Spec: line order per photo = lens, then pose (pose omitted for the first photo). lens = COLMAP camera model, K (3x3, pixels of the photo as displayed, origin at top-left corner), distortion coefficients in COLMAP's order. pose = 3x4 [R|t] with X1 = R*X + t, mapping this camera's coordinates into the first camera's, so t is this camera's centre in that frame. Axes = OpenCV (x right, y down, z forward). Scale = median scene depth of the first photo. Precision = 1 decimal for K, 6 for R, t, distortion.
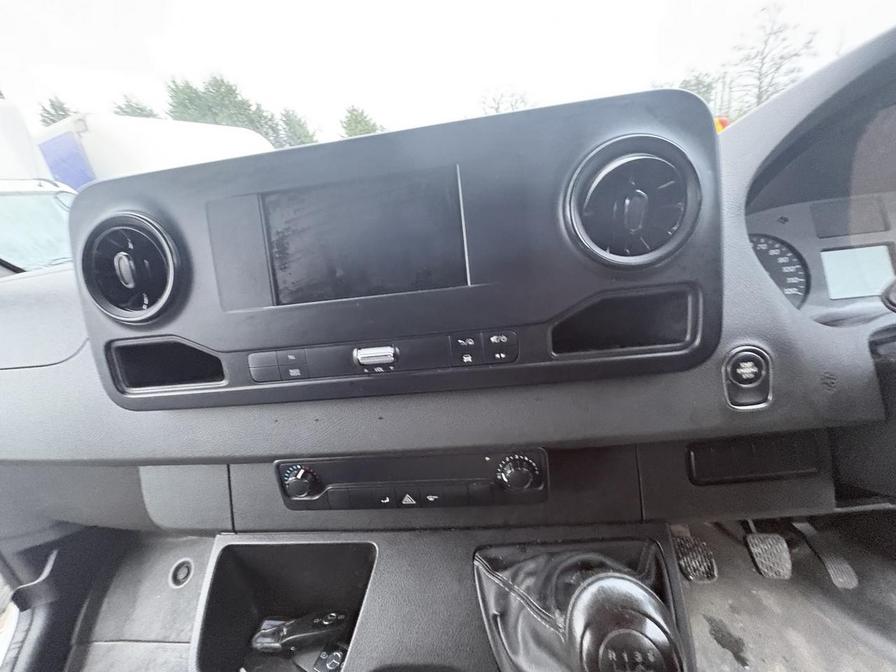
lens RADIAL K [[355.7, 0, 449.5], [0, 355.7, 336.6], [0, 0, 1]] dist [-0.002609, 0.000859]
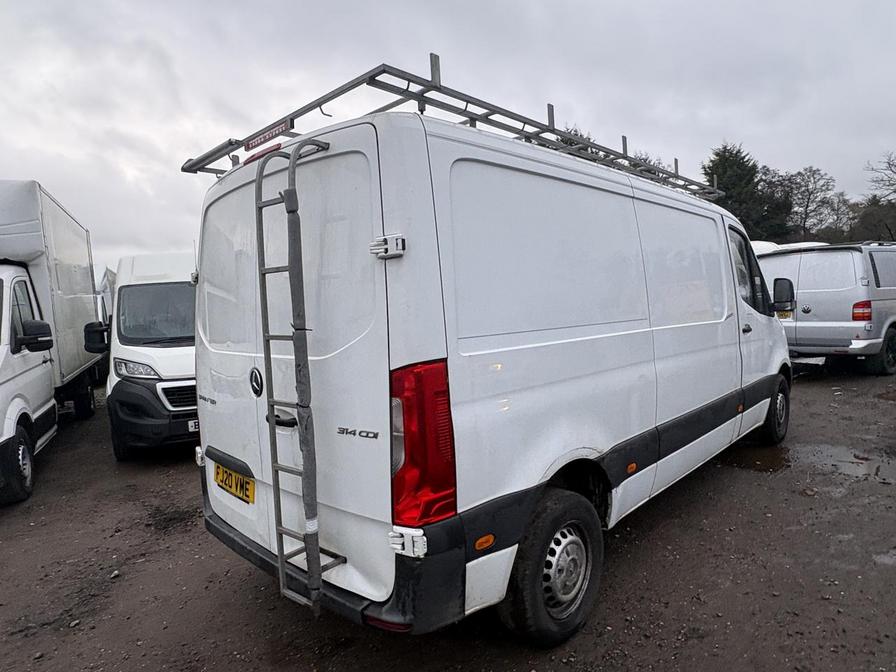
lens RADIAL K [[539.8, 0, 451.1], [0, 539.8, 334.9], [0, 0, 1]] dist [-0.000284, 0.003528]
pose [[0.773402, 0.126986, -0.621066, 0.050249], [-0.262129, 0.956109, -0.130934, 0.045290], [0.577180, 0.264064, 0.772744, -0.146972]]
